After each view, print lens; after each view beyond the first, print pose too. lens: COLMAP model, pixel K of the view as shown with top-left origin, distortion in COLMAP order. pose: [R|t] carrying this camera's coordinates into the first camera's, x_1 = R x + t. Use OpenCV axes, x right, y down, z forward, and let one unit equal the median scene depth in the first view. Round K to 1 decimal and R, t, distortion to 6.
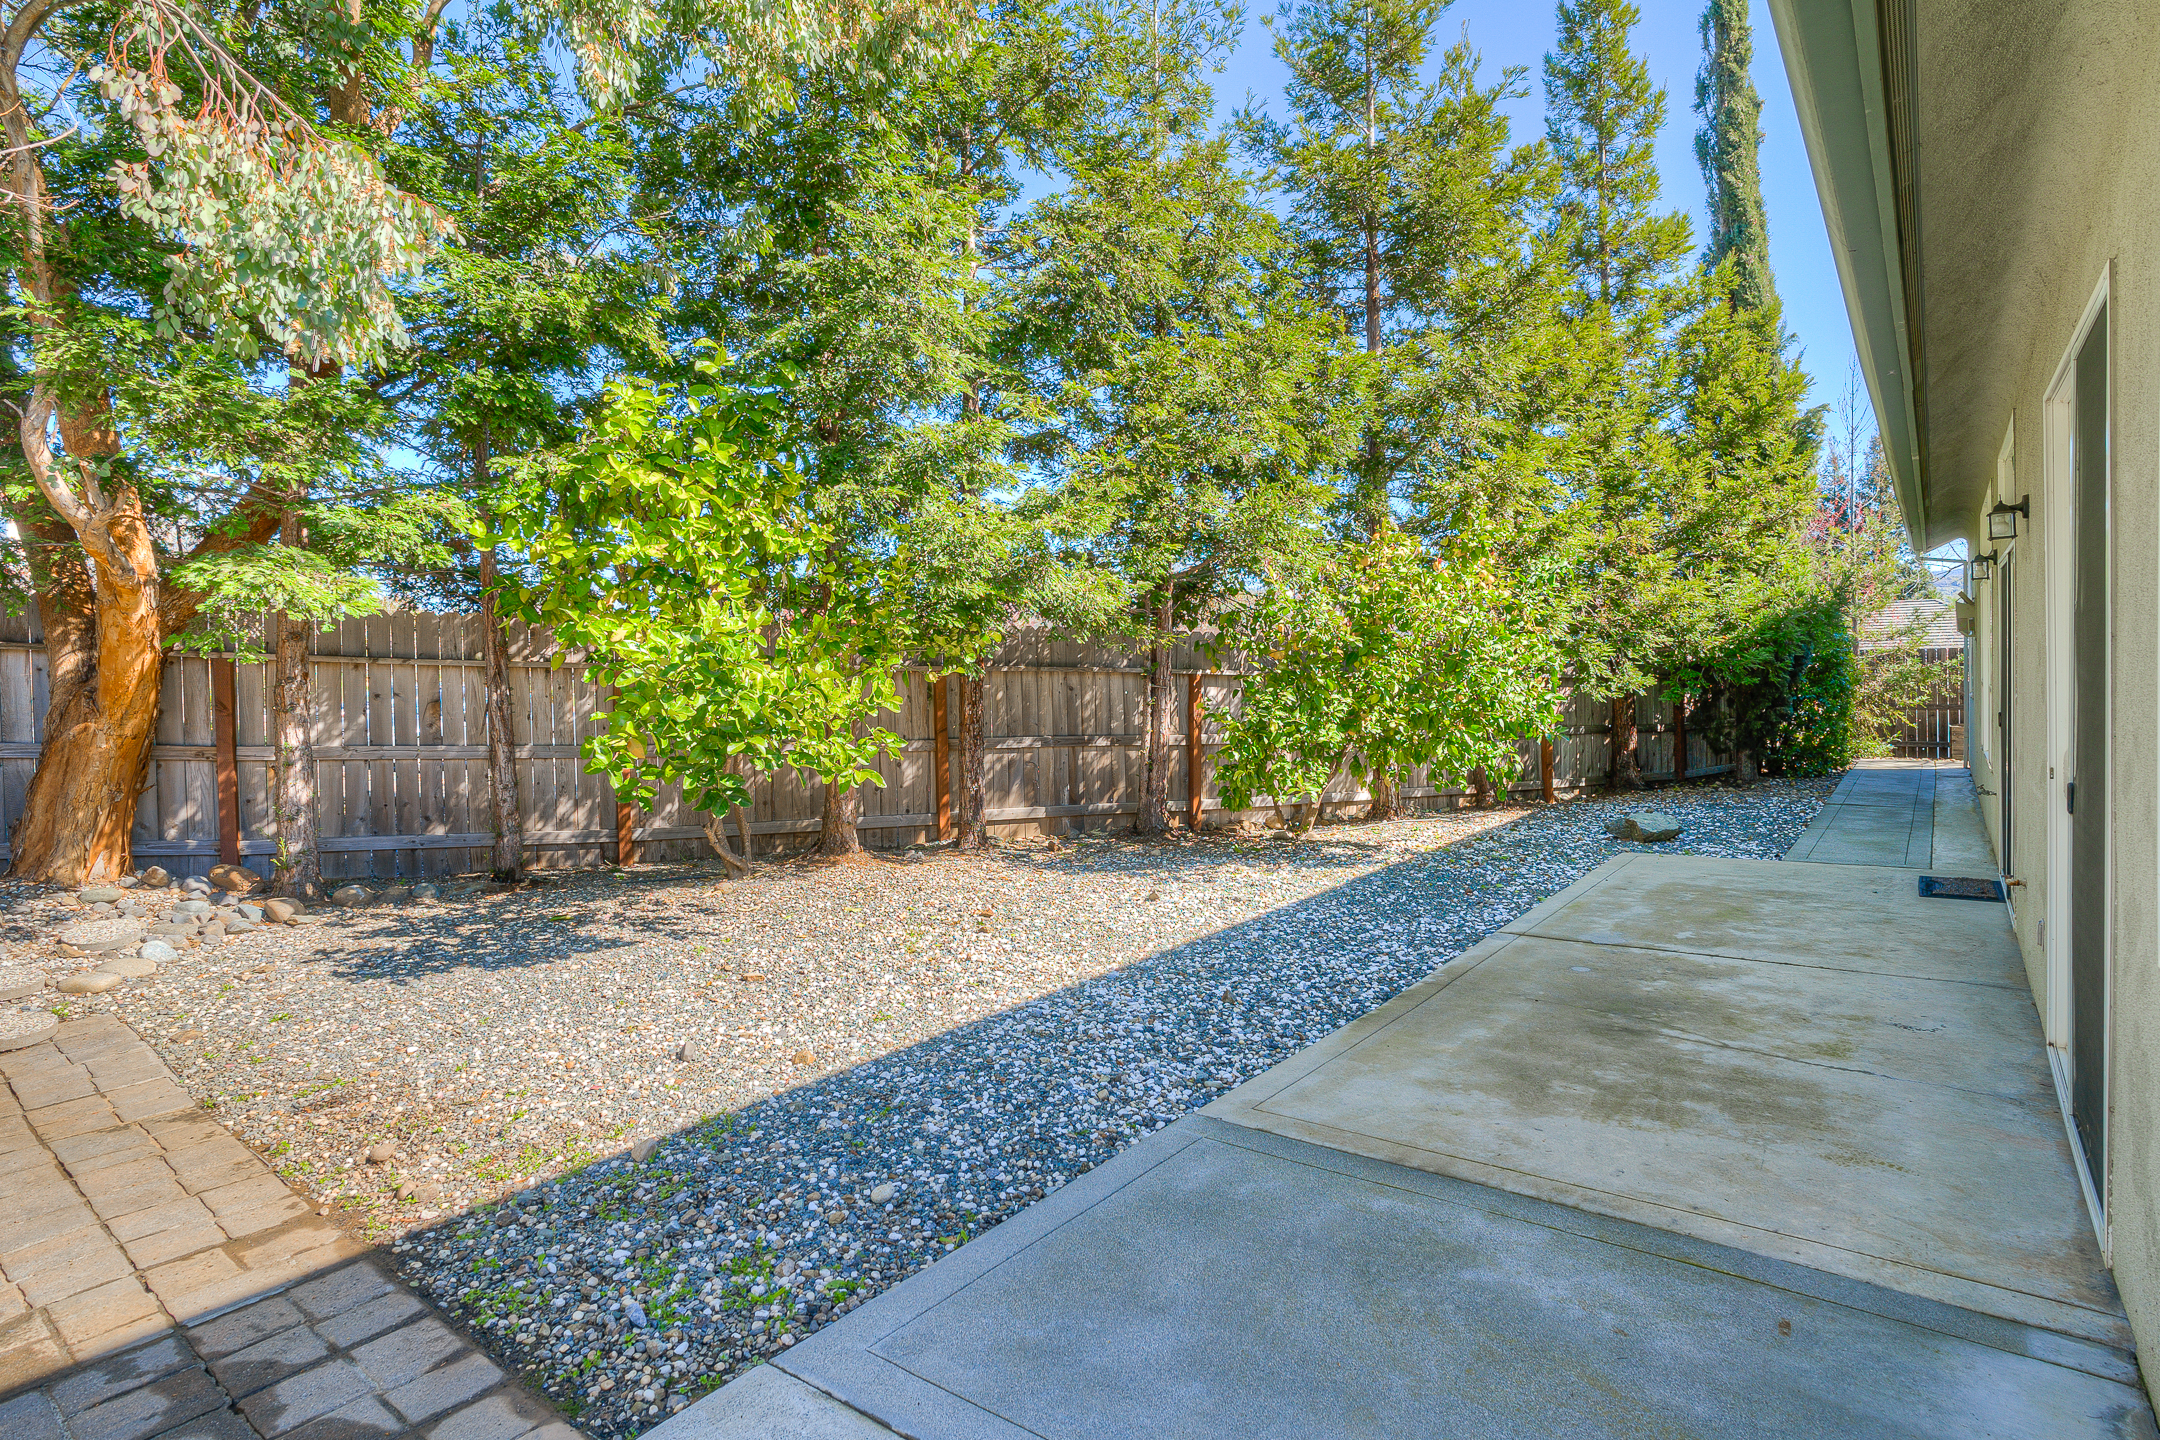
lens RADIAL K [[1130.6, 0, 1084.3], [0, 1130.6, 707.6], [0, 0, 1]] dist [-0.003656, -0.000378]
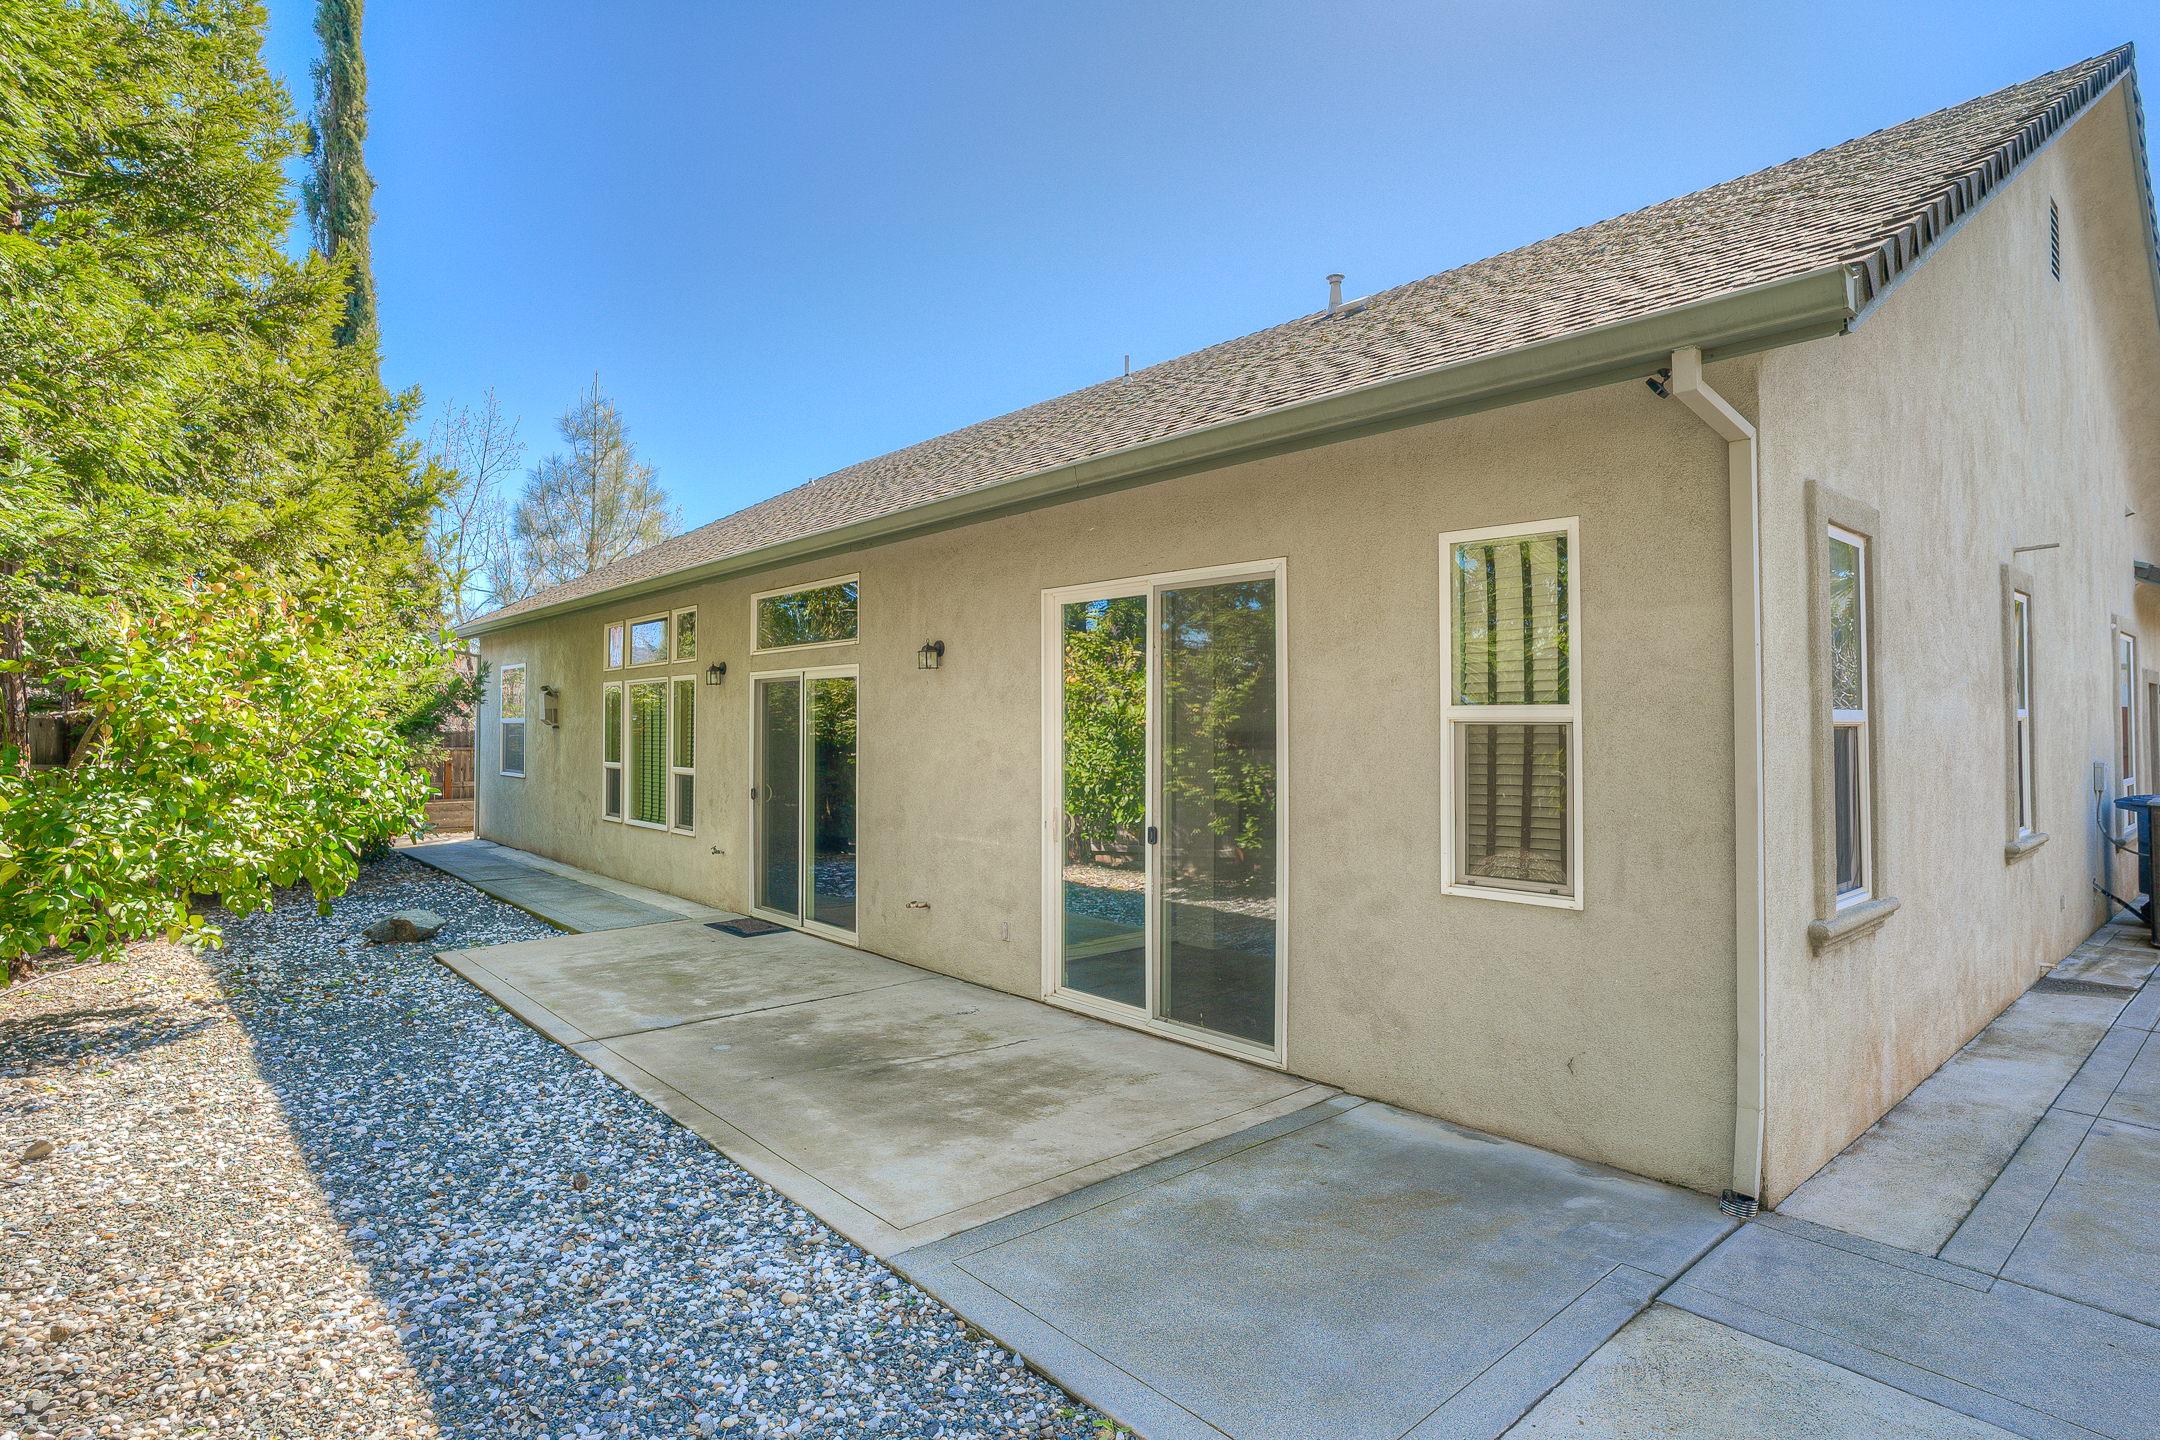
lens RADIAL K [[1130.6, 0, 1087.1], [0, 1130.6, 720.3], [0, 0, 1]] dist [-0.003656, -0.000378]
pose [[0.181767, 0.032751, 0.982796, -0.774126], [0.017413, 0.999181, -0.036517, -0.044792], [-0.983187, 0.023751, 0.181048, 0.638073]]
